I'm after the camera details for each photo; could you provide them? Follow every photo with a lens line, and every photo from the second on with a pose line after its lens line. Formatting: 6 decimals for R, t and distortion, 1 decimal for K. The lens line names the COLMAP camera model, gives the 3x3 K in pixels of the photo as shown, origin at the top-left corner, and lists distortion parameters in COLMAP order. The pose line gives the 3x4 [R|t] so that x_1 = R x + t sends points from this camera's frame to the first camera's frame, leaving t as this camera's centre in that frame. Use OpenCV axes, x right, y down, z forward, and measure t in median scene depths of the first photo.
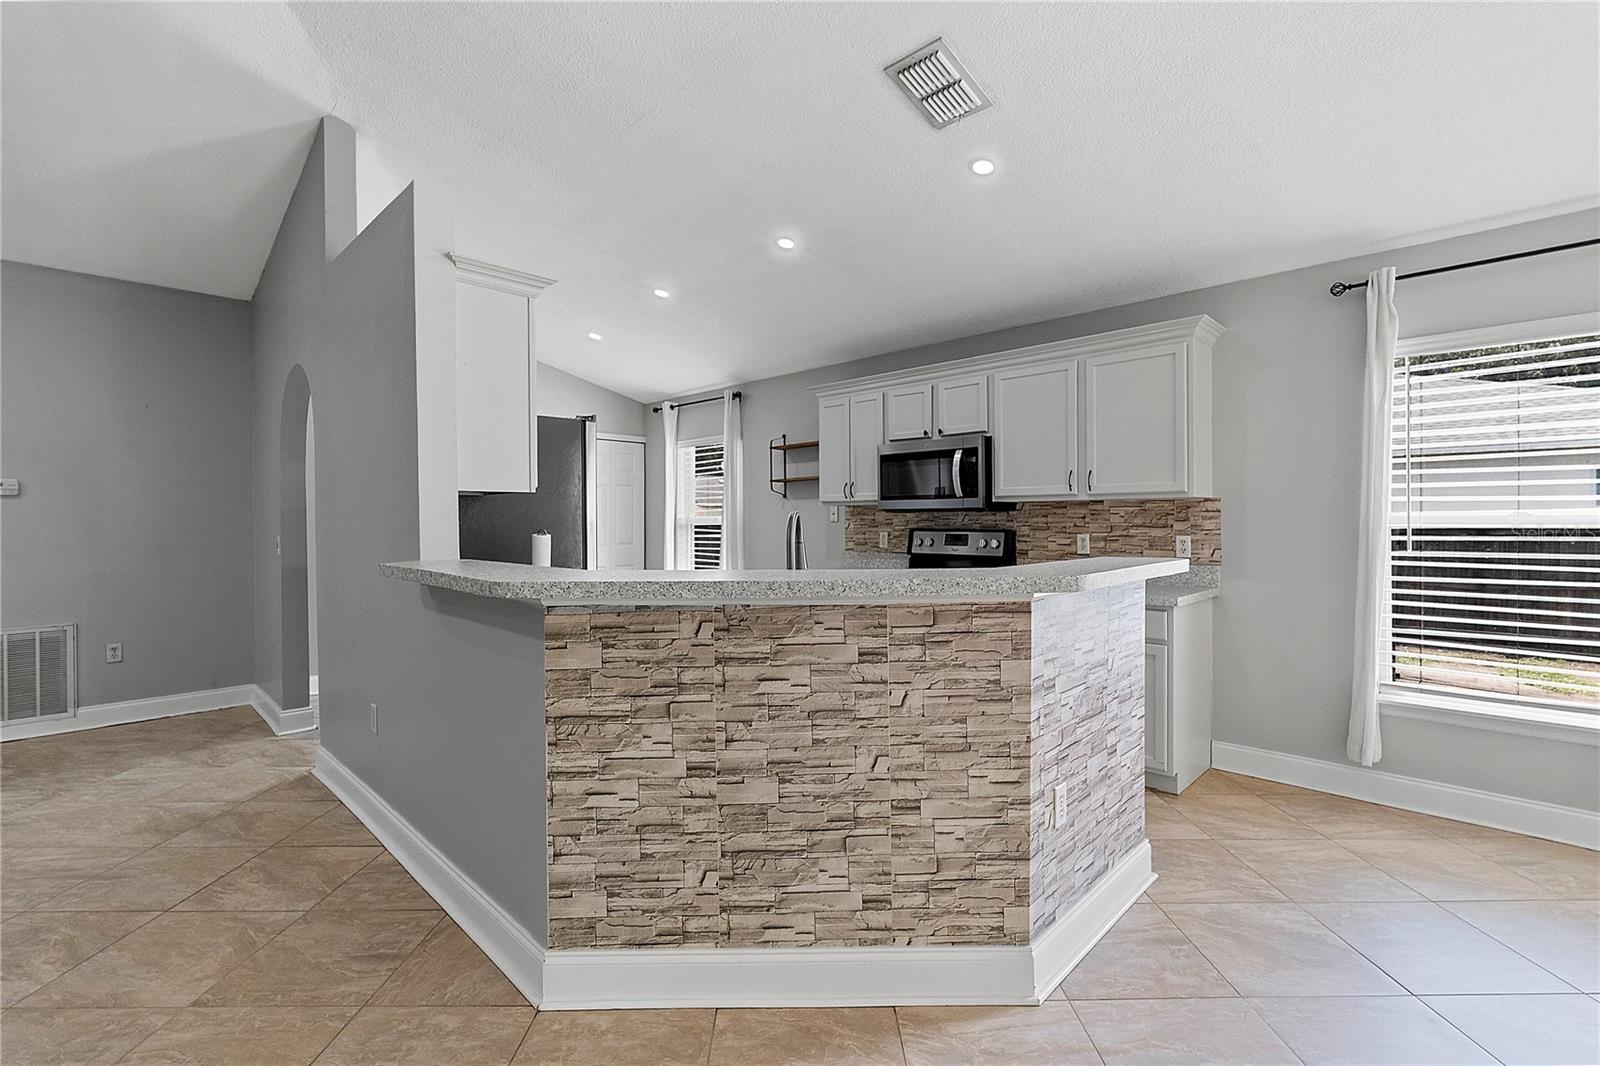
lens RADIAL K [[708.0, 0, 818.9], [0, 708.0, 524.5], [0, 0, 1]] dist [-0.006026, -0.000797]
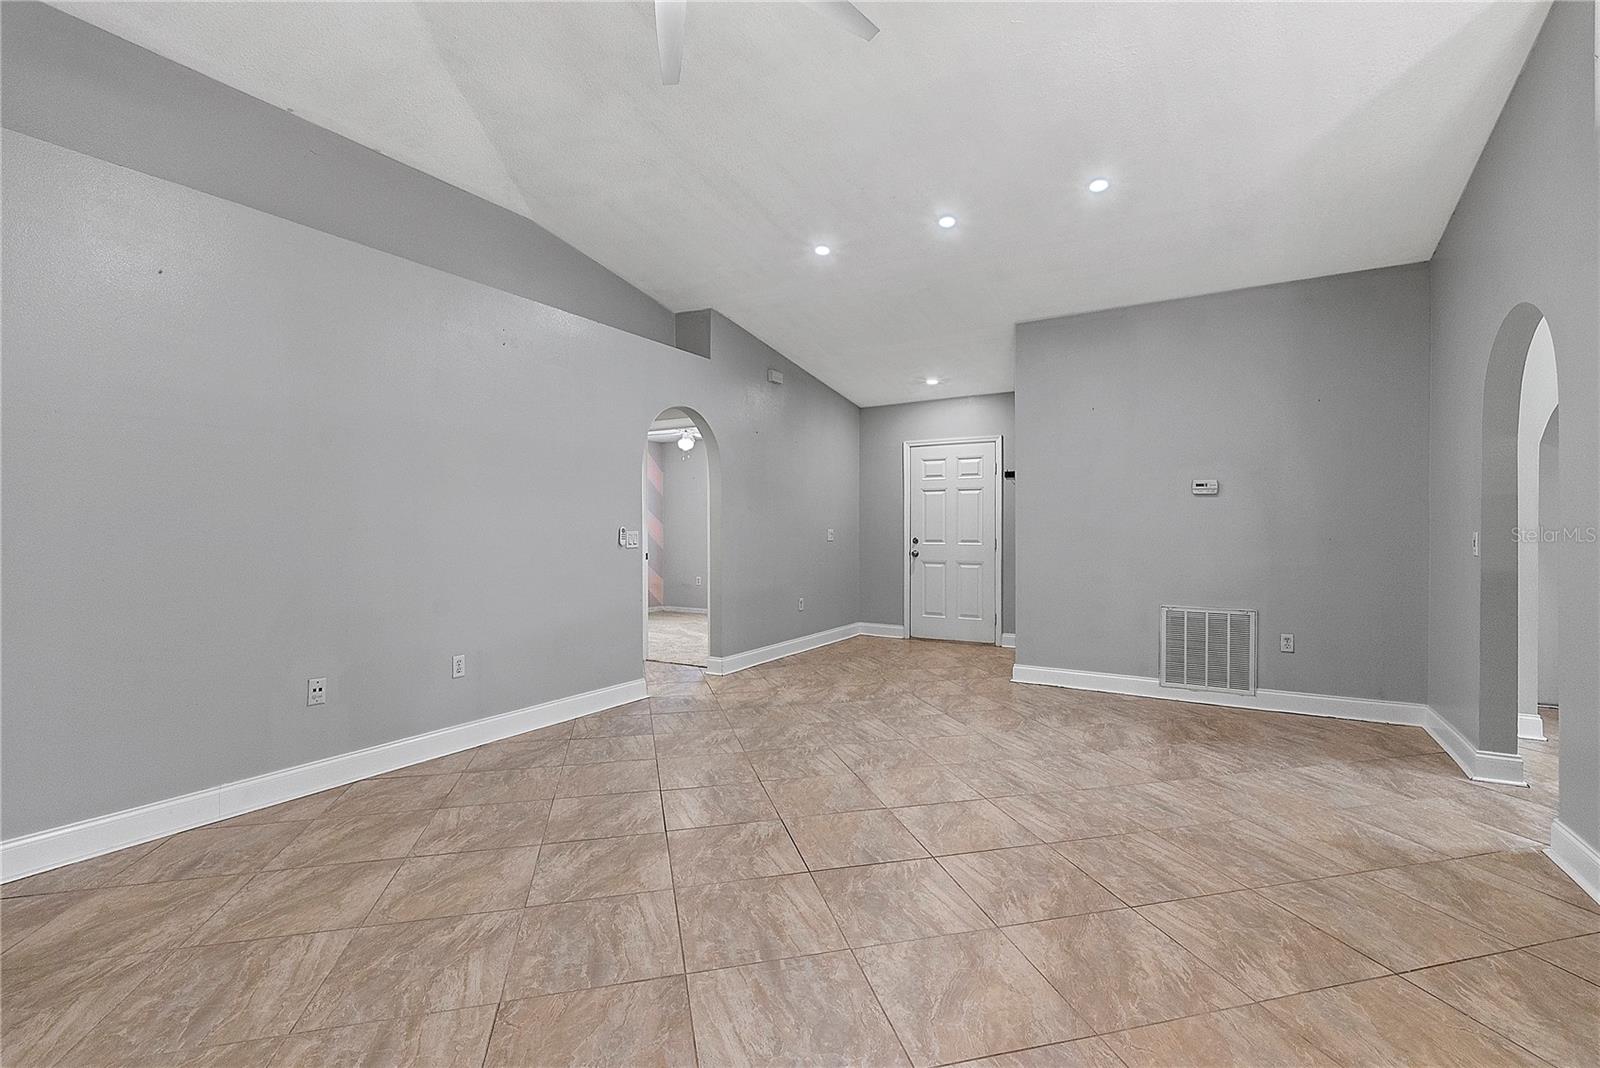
lens RADIAL K [[708.0, 0, 797.9], [0, 708.0, 532.1], [0, 0, 1]] dist [-0.006026, -0.000797]
pose [[0.218716, 0.011282, -0.975723, -0.177420], [-0.009228, 0.999912, 0.009493, 0.019264], [0.975745, 0.006928, 0.218801, 0.081301]]
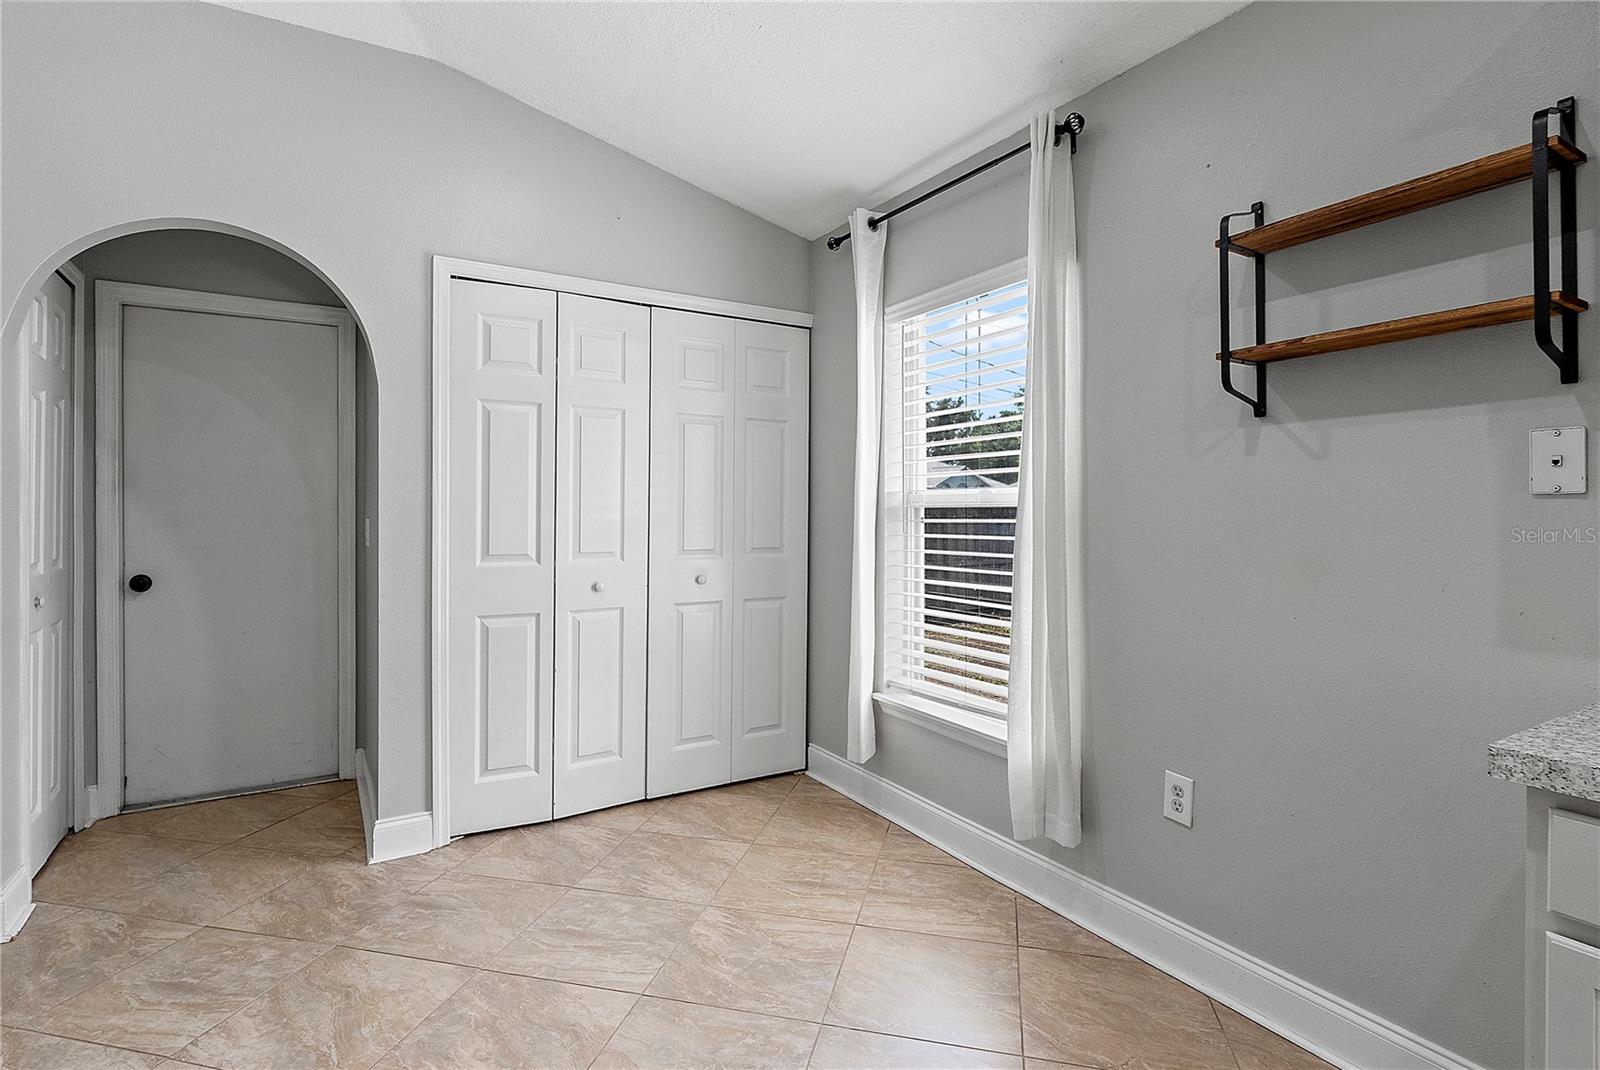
lens RADIAL K [[779.7, 0, 802.1], [0, 779.7, 507.9], [0, 0, 1]] dist [-0.010741, 0.001433]
pose [[0.964738, 0.005419, -0.263155, -0.233842], [-0.007278, 0.999955, -0.006092, 0.006083], [0.263110, 0.007792, 0.964734, 1.014930]]
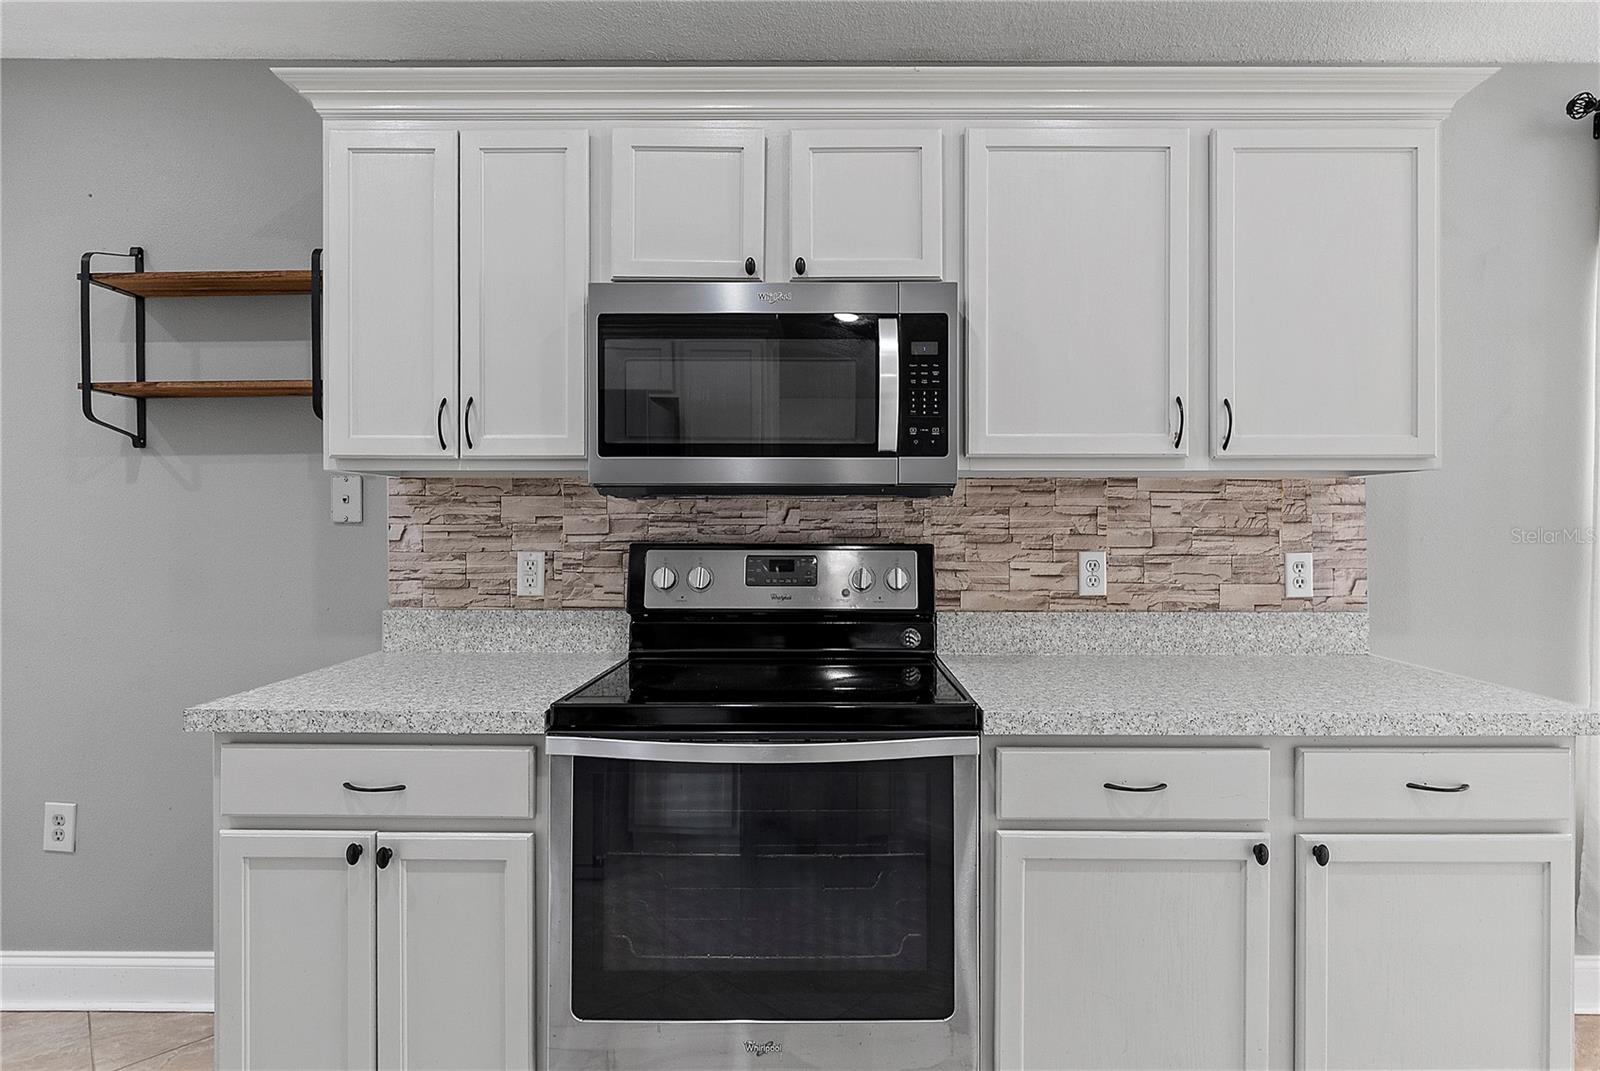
lens RADIAL K [[785.6, 0, 826.7], [0, 785.6, 525.7], [0, 0, 1]] dist [-0.000802, -0.001945]
pose [[0.729877, 0.004351, 0.683564, -0.101101], [0.000891, 0.999973, -0.007316, 0.000623], [-0.683578, 0.005949, 0.729853, 0.848003]]
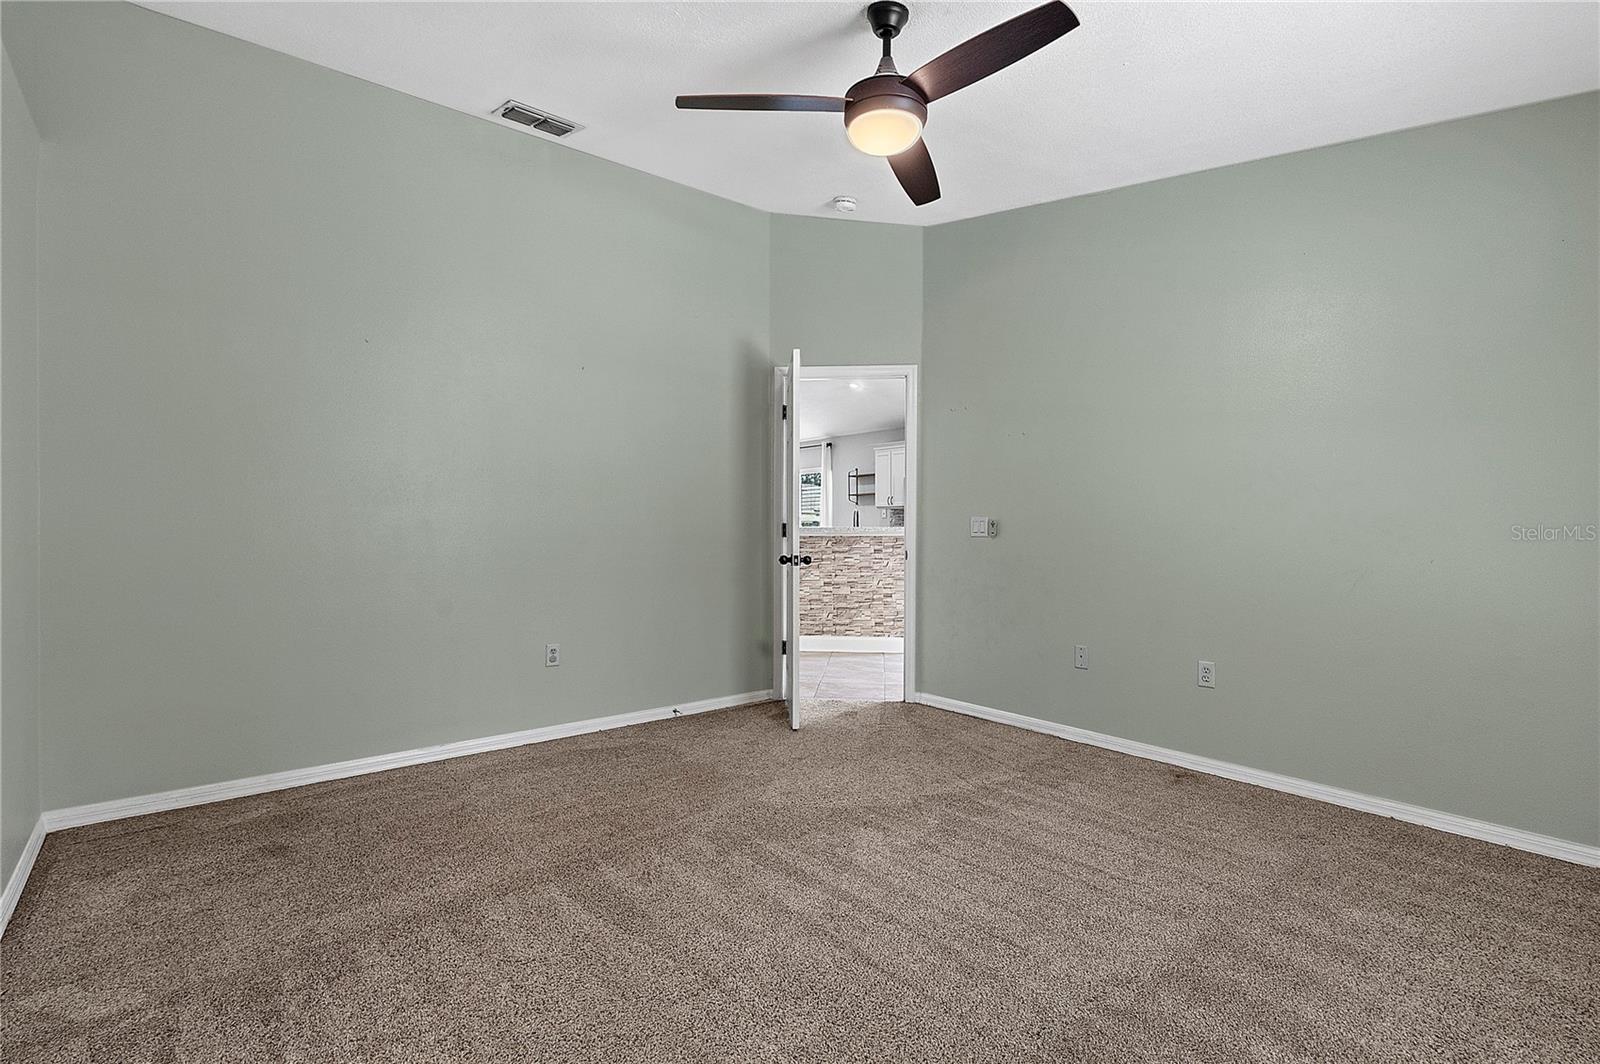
lens RADIAL K [[779.7, 0, 798.0], [0, 779.7, 530.5], [0, 0, 1]] dist [-0.010741, 0.001433]
pose [[0.991120, 0.004561, -0.132896, 0.097834], [-0.004918, 0.999985, -0.002359, 0.048968], [0.132883, 0.002991, 0.991127, -1.413763]]
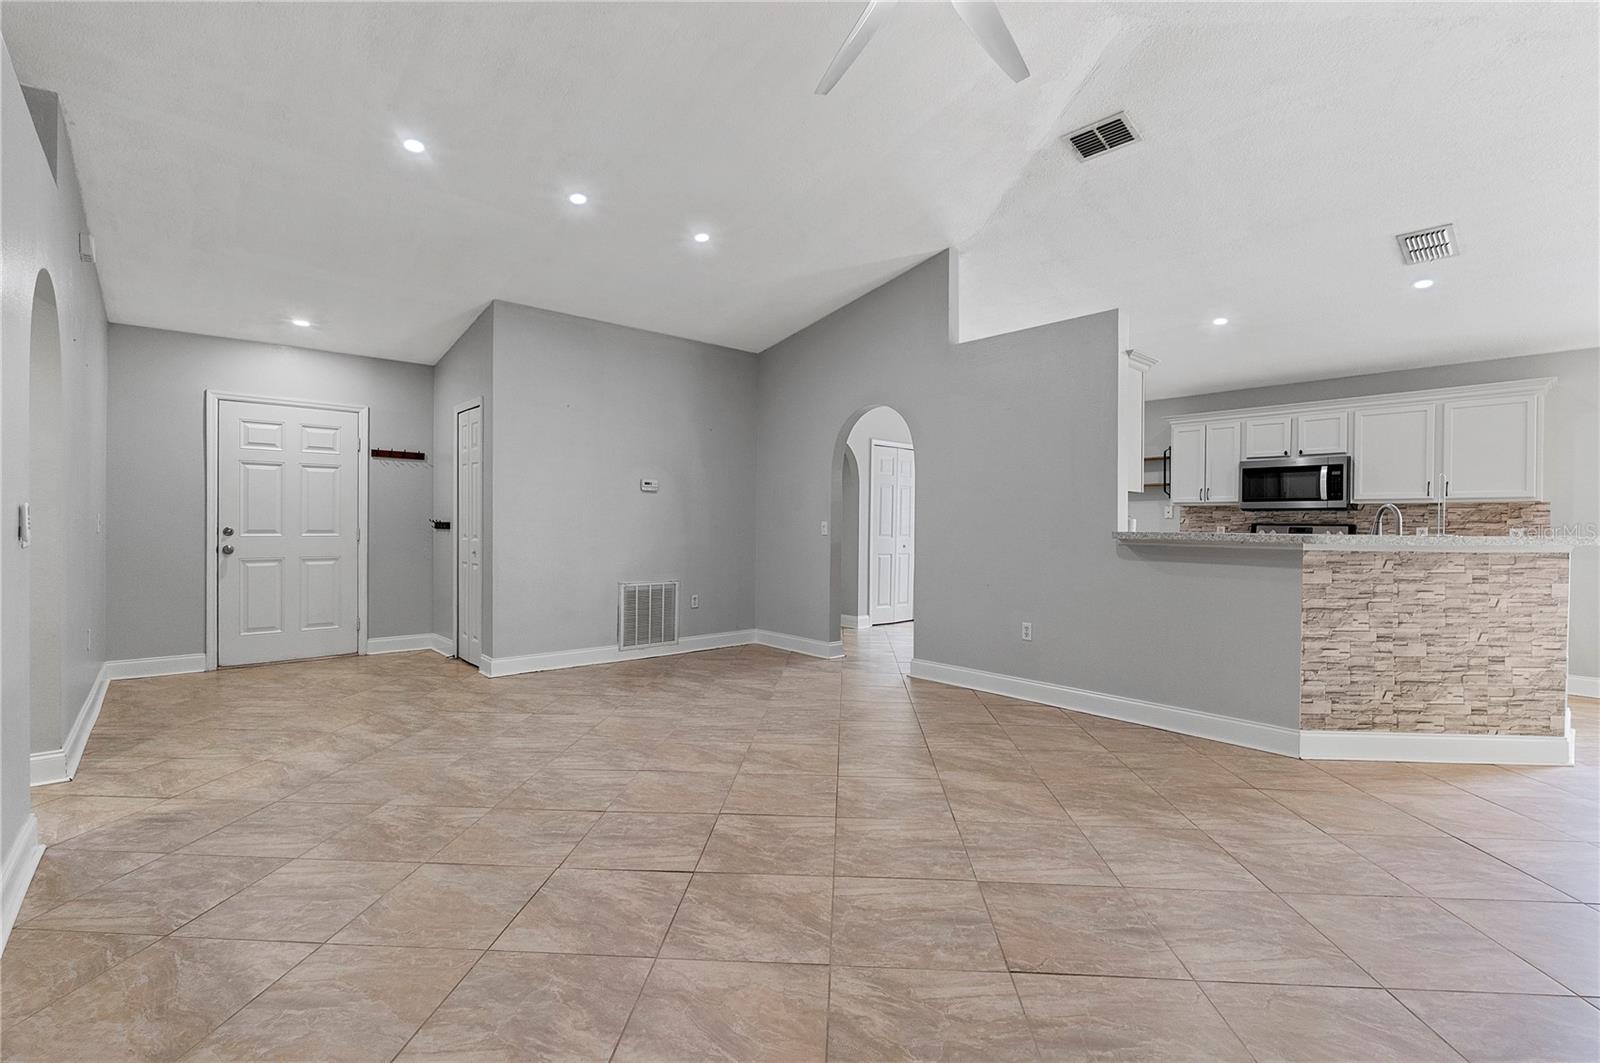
lens RADIAL K [[708.0, 0, 810.0], [0, 708.0, 527.1], [0, 0, 1]] dist [-0.006026, -0.000797]
pose [[0.996817, 0.014078, -0.078468, -0.795734], [-0.014373, 0.999892, -0.003199, 0.038590], [0.078415, 0.004317, 0.996911, -0.518003]]
